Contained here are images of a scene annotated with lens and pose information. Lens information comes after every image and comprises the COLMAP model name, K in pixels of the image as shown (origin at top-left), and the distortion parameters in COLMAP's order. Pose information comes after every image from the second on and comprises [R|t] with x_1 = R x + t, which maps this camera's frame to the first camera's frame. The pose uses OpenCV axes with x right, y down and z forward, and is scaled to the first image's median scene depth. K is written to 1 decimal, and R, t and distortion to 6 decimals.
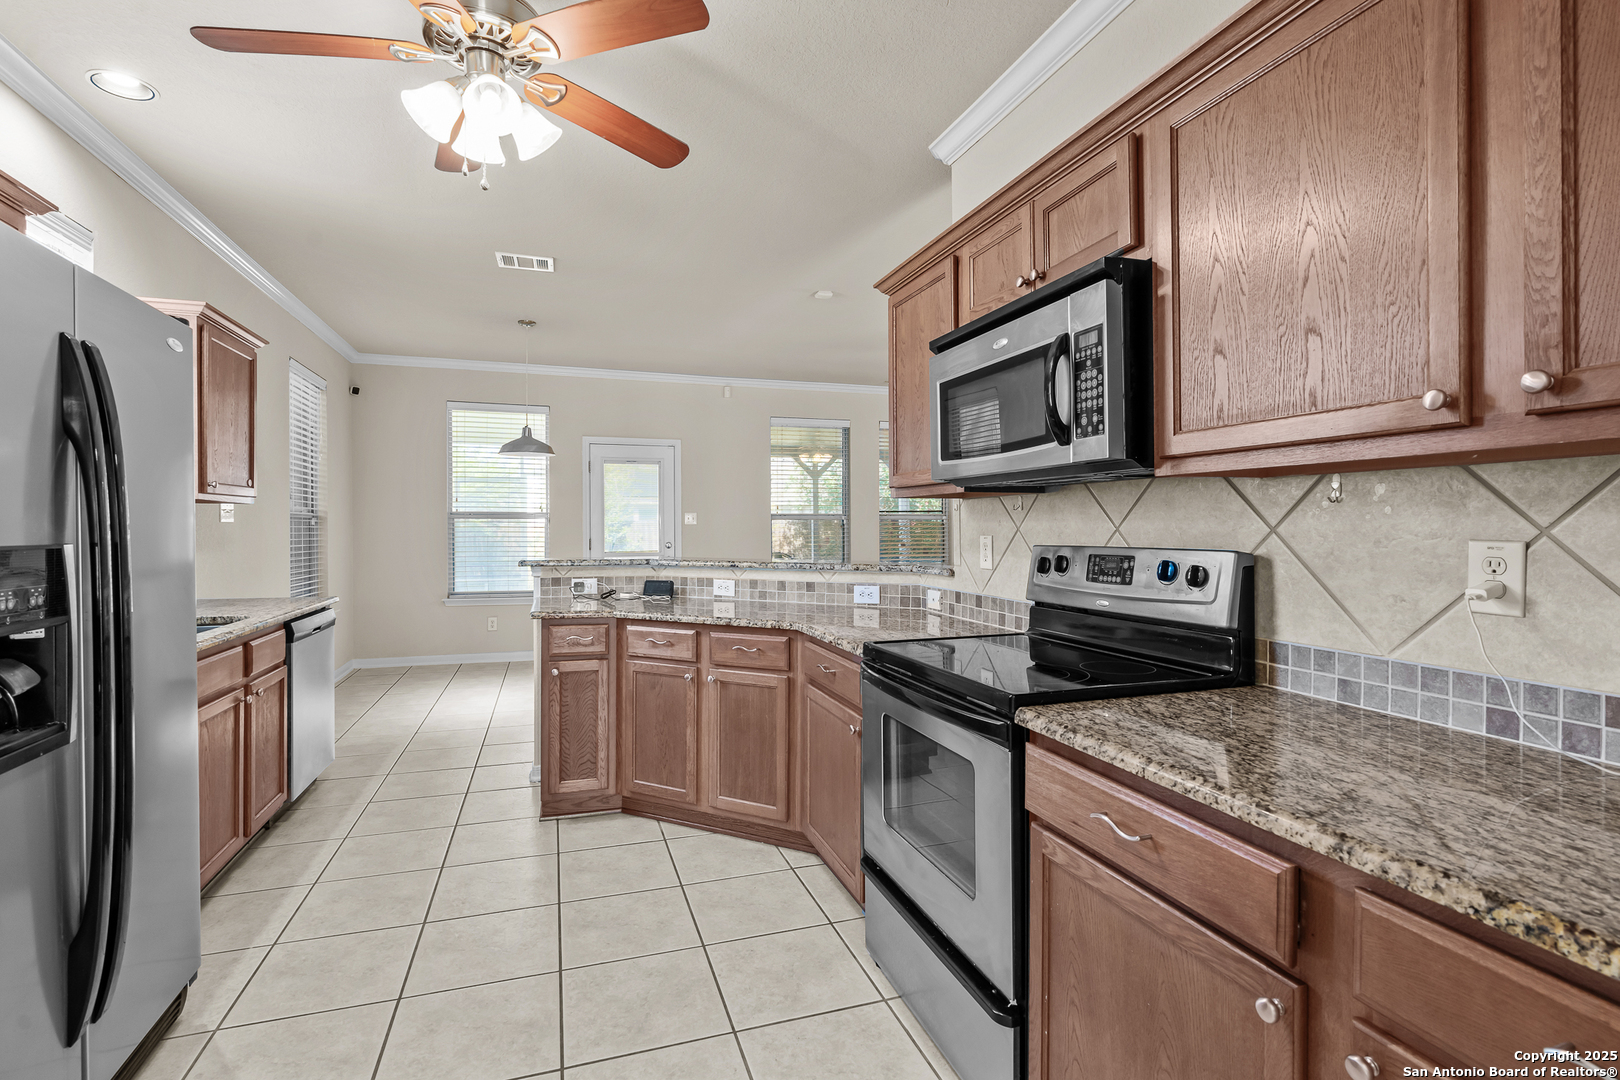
lens RADIAL K [[747.4, 0, 809.4], [0, 747.4, 533.3], [0, 0, 1]] dist [-0.012537, 0.004938]
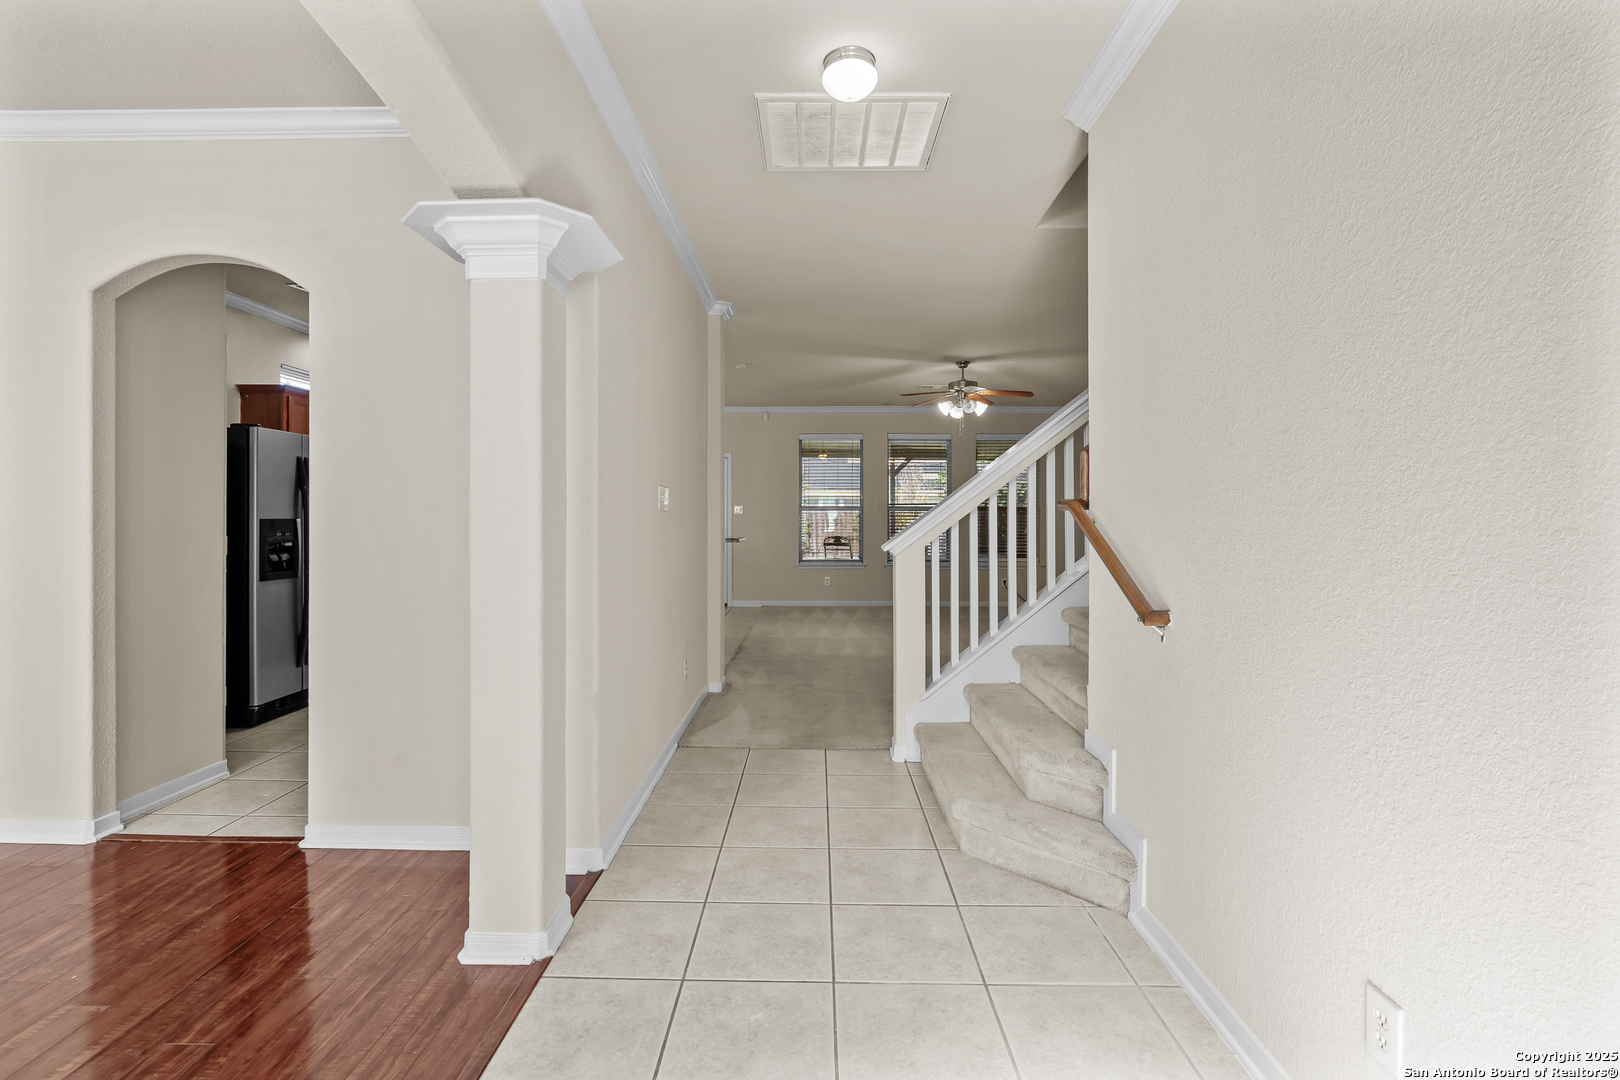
lens RADIAL K [[747.4, 0, 816.9], [0, 747.4, 519.1], [0, 0, 1]] dist [-0.012537, 0.004938]
pose [[0.942255, 0.008176, -0.334798, 0.868471], [-0.009657, 0.999950, -0.002760, 0.000280], [0.334758, 0.005834, 0.942286, -0.499784]]
